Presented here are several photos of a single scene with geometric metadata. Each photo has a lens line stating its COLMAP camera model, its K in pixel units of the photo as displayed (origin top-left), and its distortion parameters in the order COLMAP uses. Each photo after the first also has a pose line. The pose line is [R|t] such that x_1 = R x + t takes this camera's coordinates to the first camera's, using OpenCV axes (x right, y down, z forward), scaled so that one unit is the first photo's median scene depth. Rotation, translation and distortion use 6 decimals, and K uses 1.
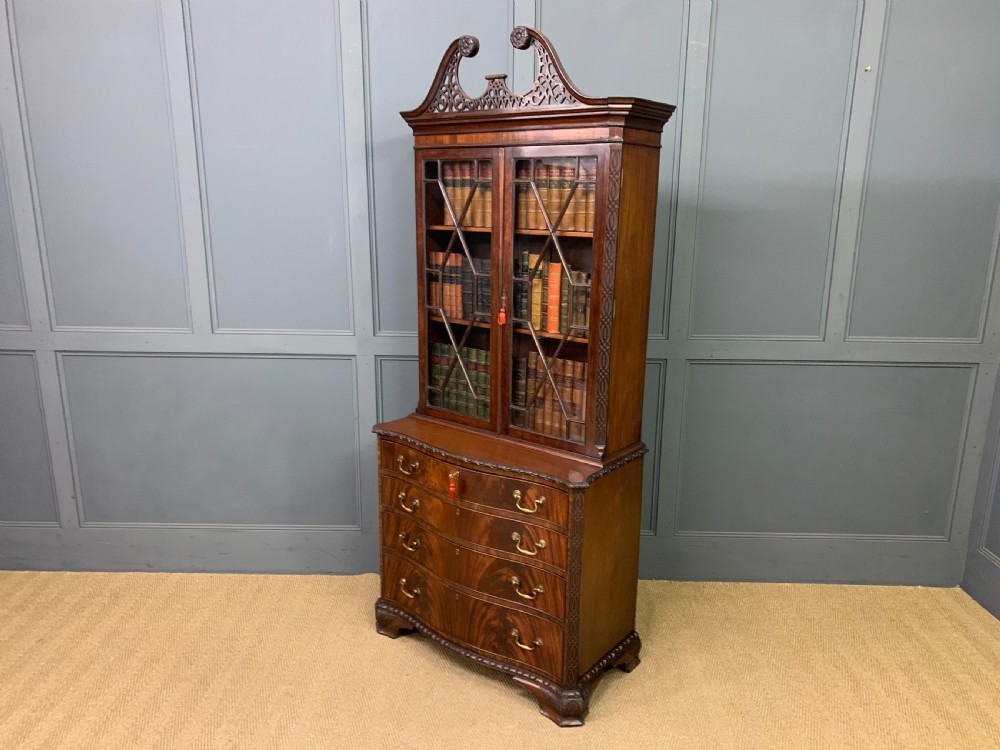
lens RADIAL K [[758.0, 0, 501.5], [0, 758.0, 379.1], [0, 0, 1]] dist [0.030564, -0.012010]
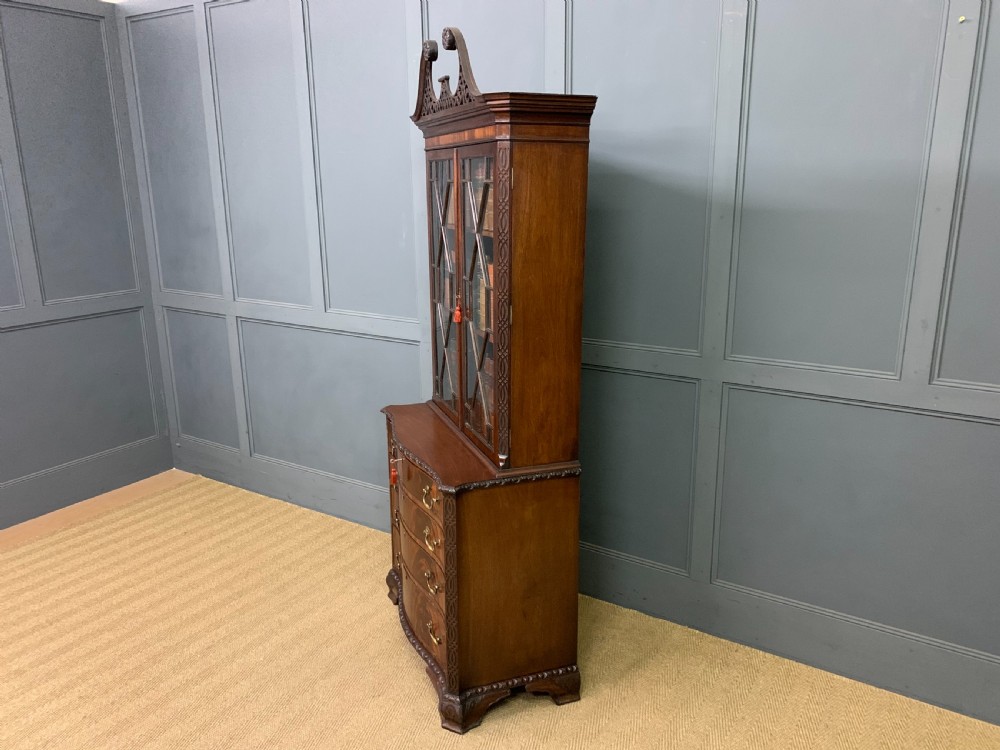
lens RADIAL K [[758.0, 0, 501.5], [0, 758.0, 379.1], [0, 0, 1]] dist [0.030564, -0.012010]
pose [[0.853427, 0.118774, -0.507499, 0.494544], [-0.112970, 0.992695, 0.042356, -0.040072], [0.508823, 0.021185, 0.860611, 0.137034]]
